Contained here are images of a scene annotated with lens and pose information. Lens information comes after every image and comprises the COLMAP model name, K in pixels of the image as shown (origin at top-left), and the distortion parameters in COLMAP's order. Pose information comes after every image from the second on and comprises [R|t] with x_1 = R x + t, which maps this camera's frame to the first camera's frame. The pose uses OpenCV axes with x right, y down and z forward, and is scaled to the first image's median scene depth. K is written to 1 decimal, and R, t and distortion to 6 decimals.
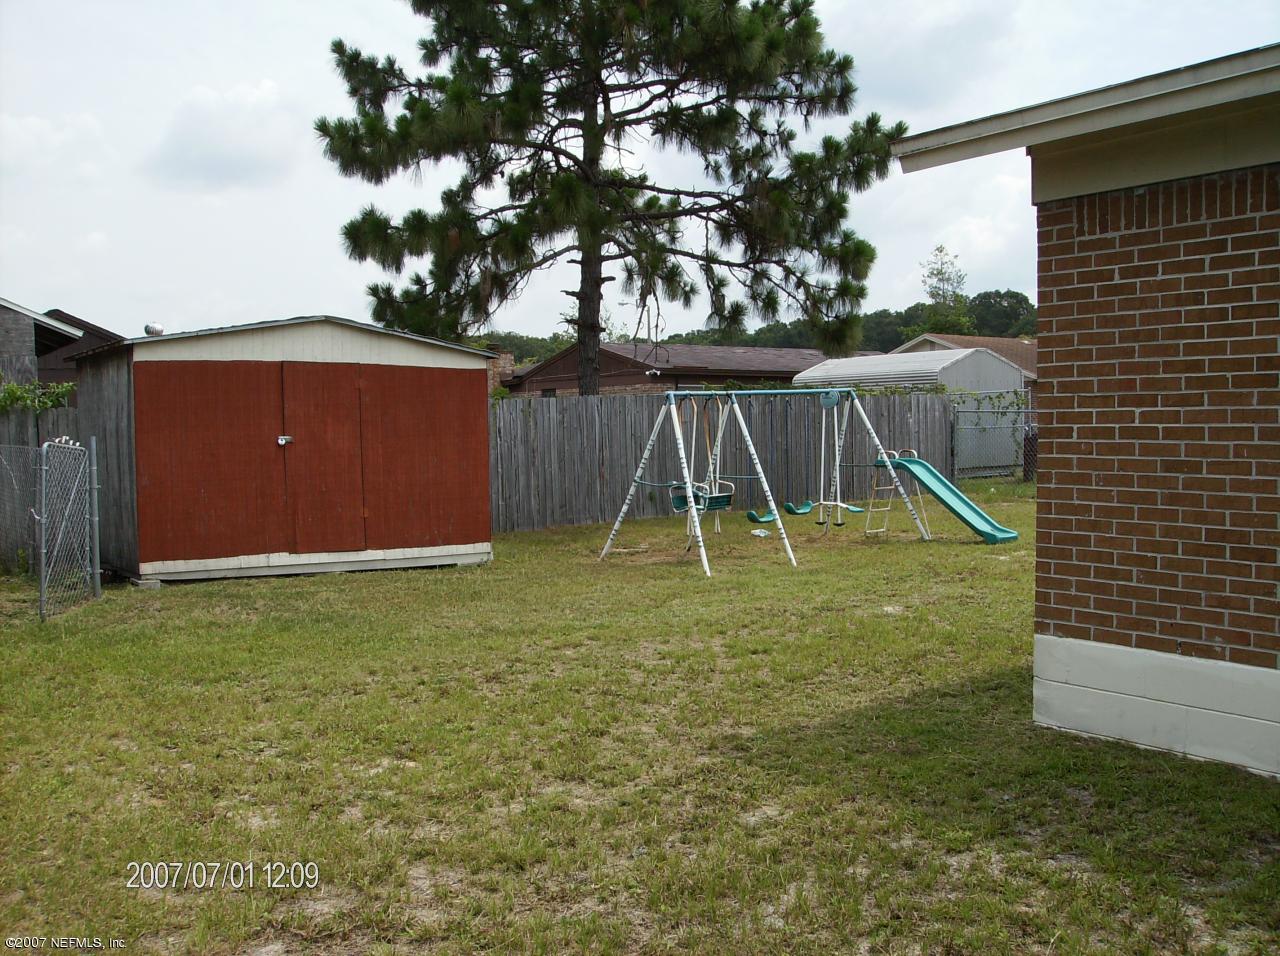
lens RADIAL K [[1274.2, 0, 640.0], [0, 1274.2, 478.0], [0, 0, 1]] dist [0.000351, 0.000792]
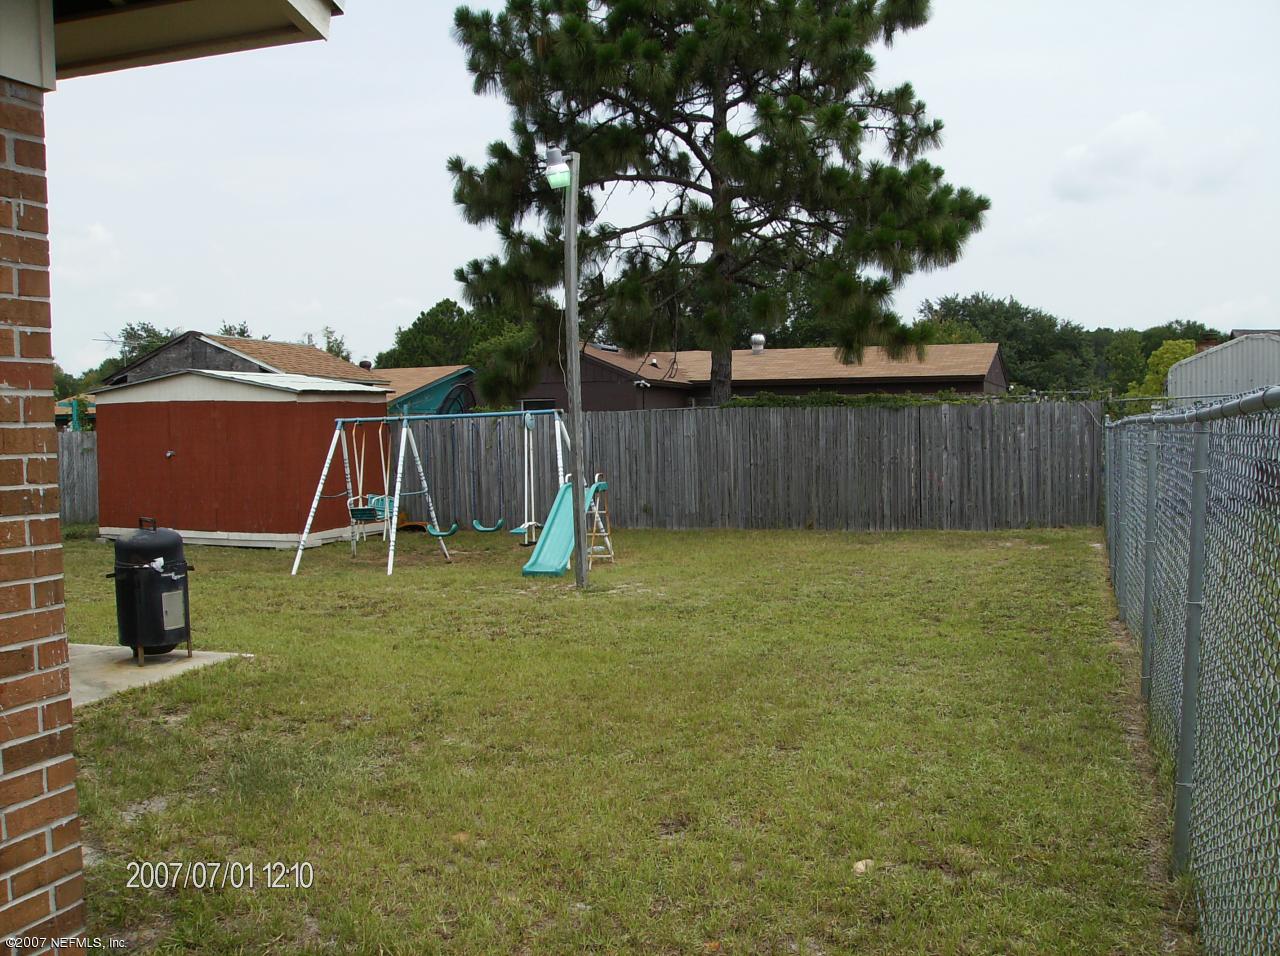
lens RADIAL K [[1274.2, 0, 640.0], [0, 1274.2, 478.0], [0, 0, 1]] dist [0.000351, 0.000792]
pose [[0.553296, 0.041598, -0.831945, 1.174780], [-0.025111, 0.999131, 0.033257, -0.059583], [0.832606, 0.002490, 0.553860, 0.575964]]
